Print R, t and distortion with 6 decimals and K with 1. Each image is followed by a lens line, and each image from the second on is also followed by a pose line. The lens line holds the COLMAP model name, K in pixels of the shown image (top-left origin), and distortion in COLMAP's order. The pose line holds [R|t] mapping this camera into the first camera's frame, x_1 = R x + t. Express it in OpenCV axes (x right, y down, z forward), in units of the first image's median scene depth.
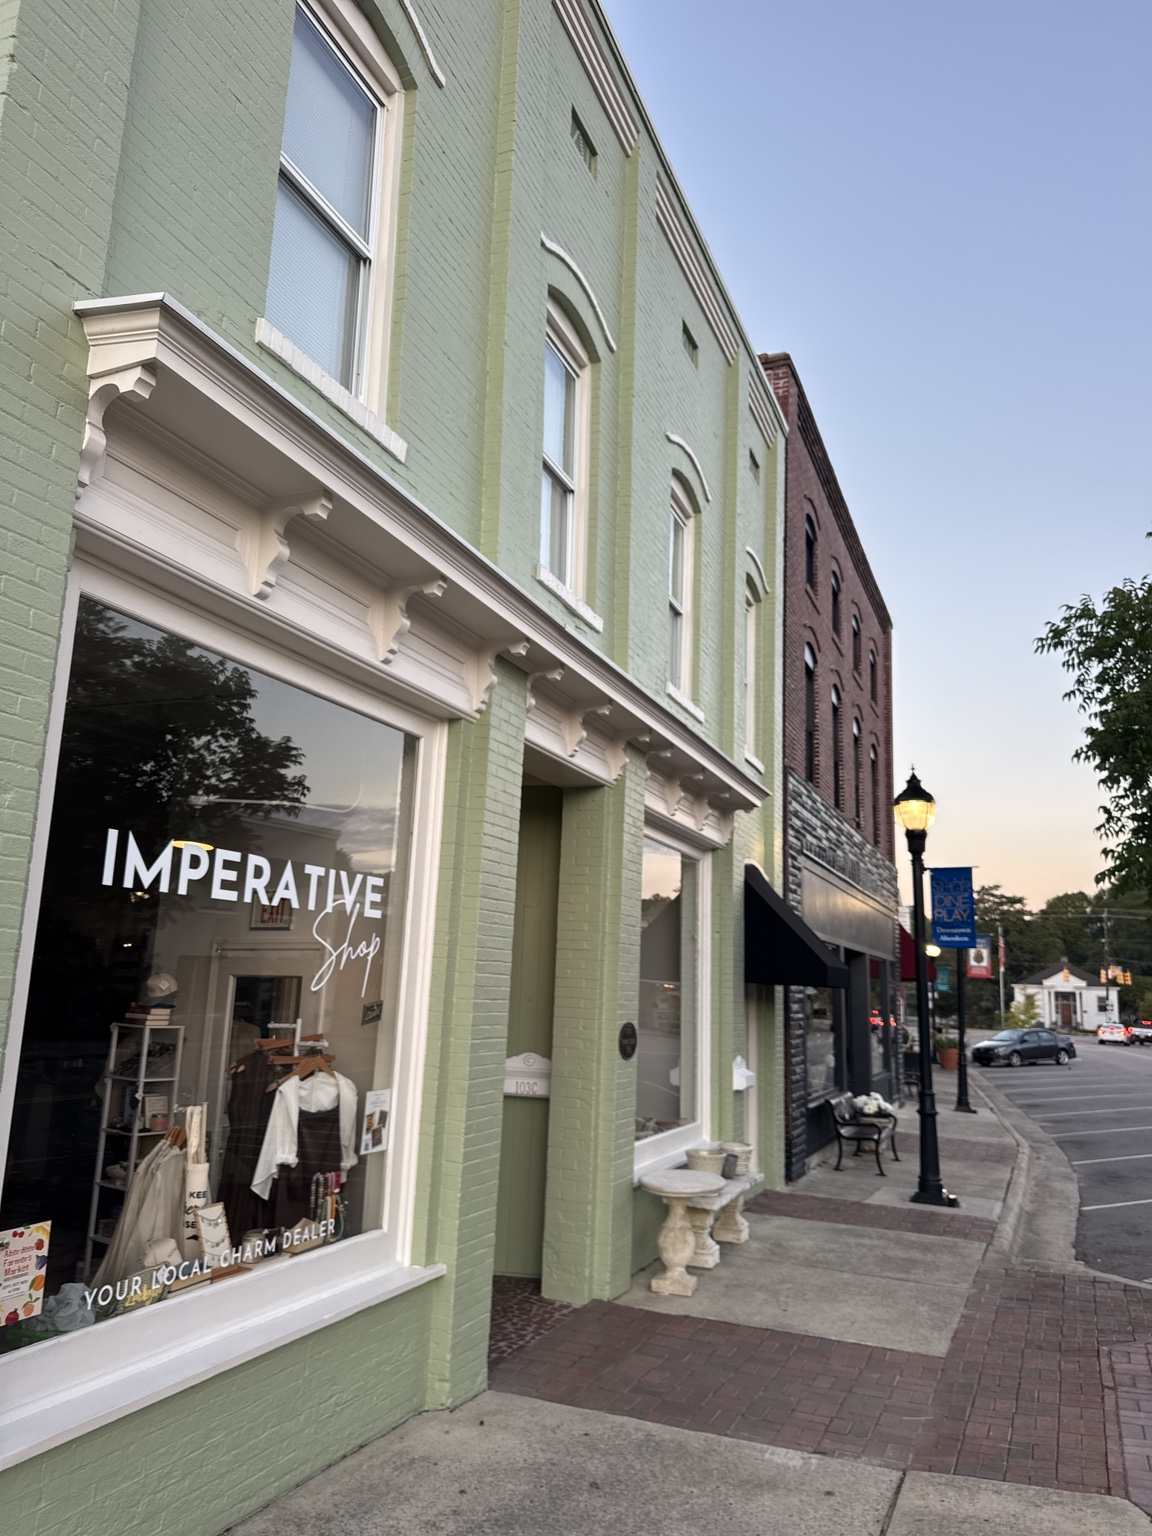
lens RADIAL K [[1075.4, 0, 576.0], [0, 1075.4, 768.0], [0, 0, 1]] dist [0.083573, -0.150958]
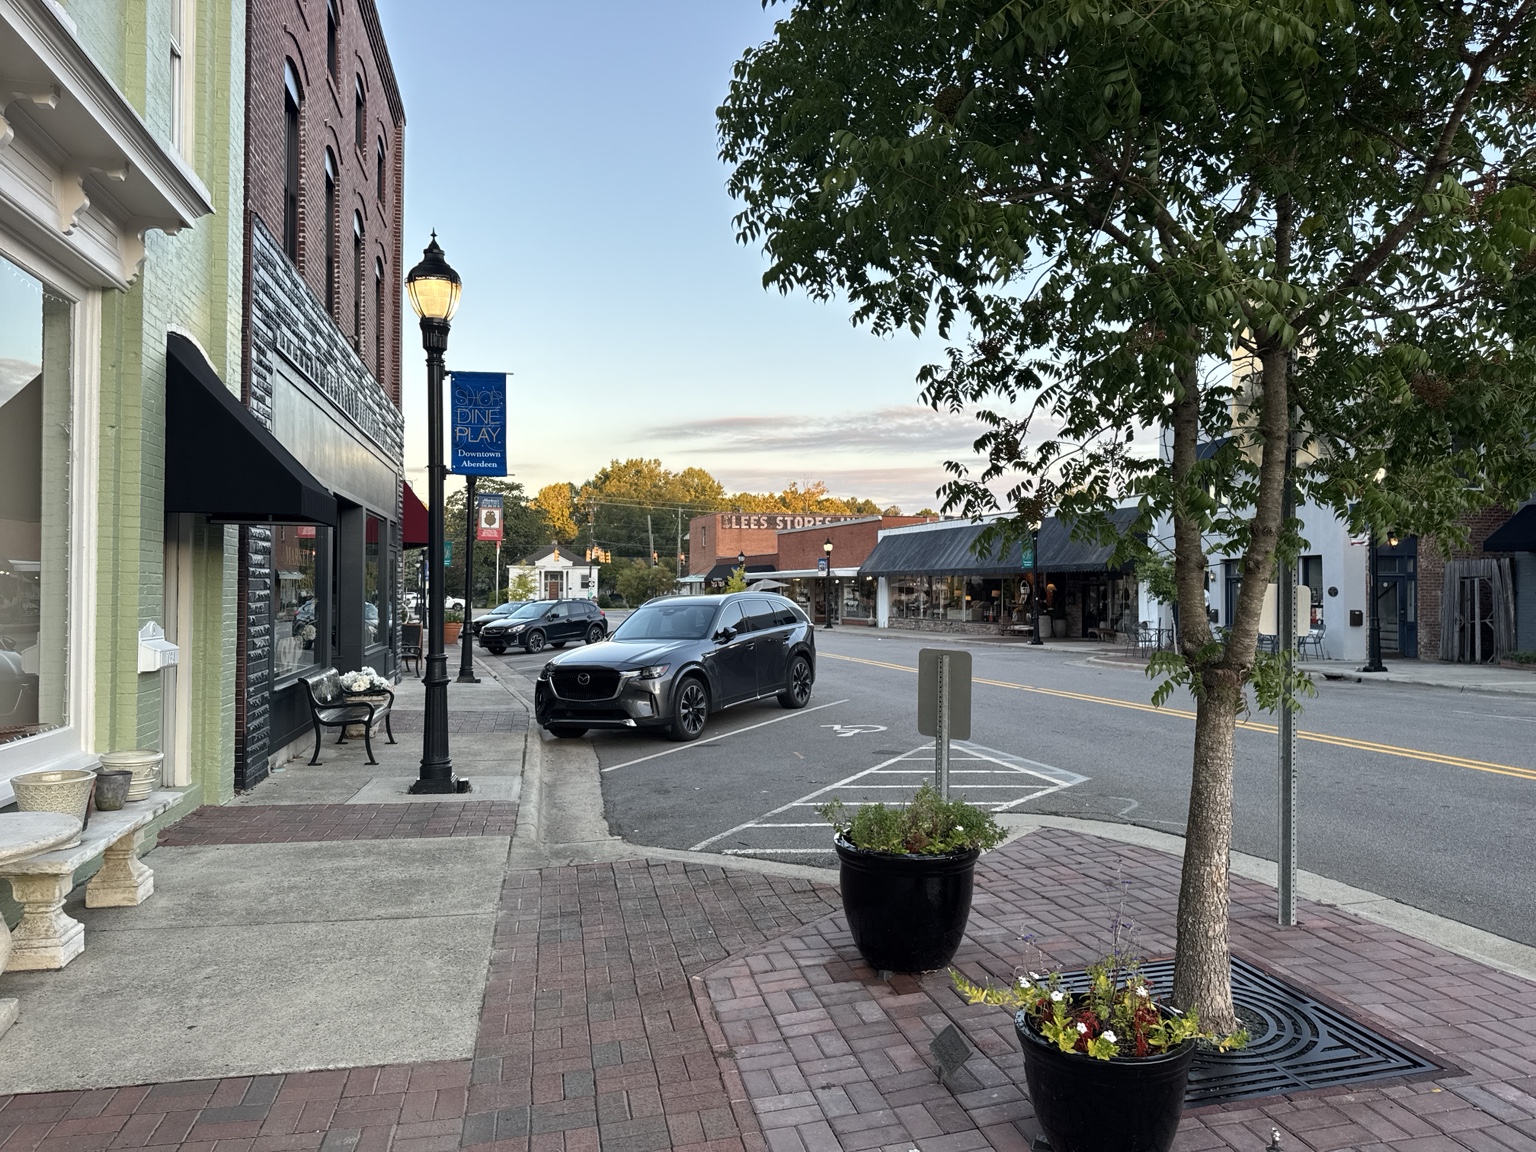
lens RADIAL K [[1075.4, 0, 768.0], [0, 1075.4, 576.0], [0, 0, 1]] dist [0.083573, -0.150958]
pose [[0.817064, -0.024364, 0.576032, 0.067050], [-0.091725, 0.980888, 0.171595, 0.081659], [-0.569203, -0.193041, 0.799214, 0.240613]]
